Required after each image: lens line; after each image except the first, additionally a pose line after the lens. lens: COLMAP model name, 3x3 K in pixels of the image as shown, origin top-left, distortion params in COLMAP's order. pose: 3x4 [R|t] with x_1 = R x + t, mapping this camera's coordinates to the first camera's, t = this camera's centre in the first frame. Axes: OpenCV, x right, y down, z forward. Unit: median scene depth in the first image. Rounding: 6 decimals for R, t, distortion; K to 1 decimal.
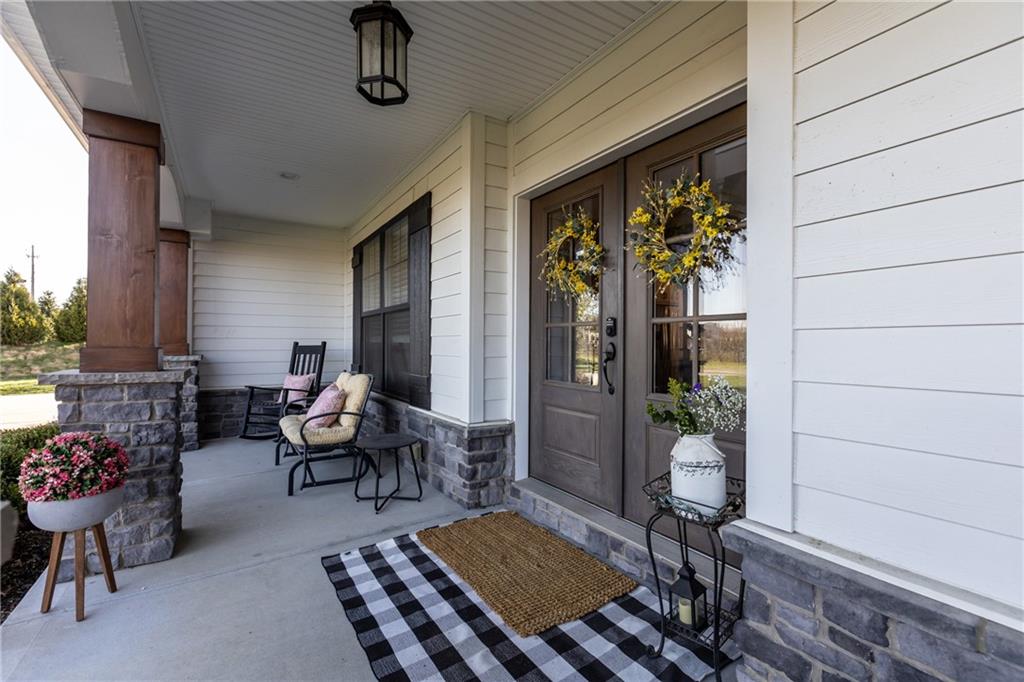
lens RADIAL K [[449.3, 0, 517.2], [0, 449.3, 343.8], [0, 0, 1]] dist [-0.002260, -0.000036]
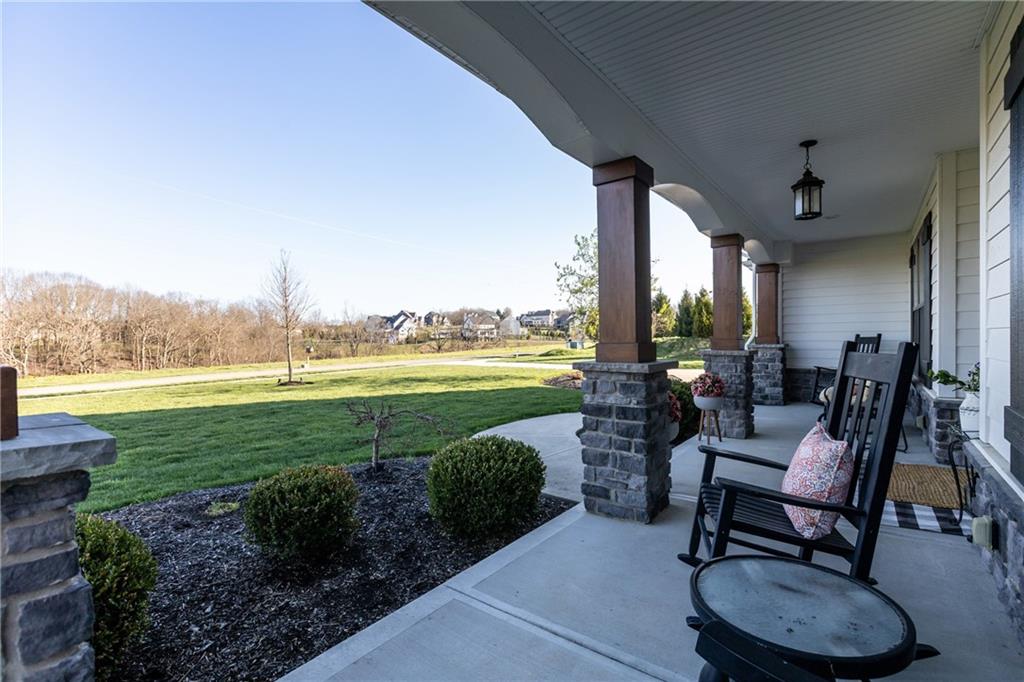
lens RADIAL K [[449.3, 0, 516.0], [0, 449.3, 341.5], [0, 0, 1]] dist [-0.002260, -0.000036]
pose [[0.319746, 0.001835, -0.947502, 0.886765], [0.011792, 0.999913, 0.005916, -0.005138], [0.947430, -0.013065, 0.319696, -0.688132]]
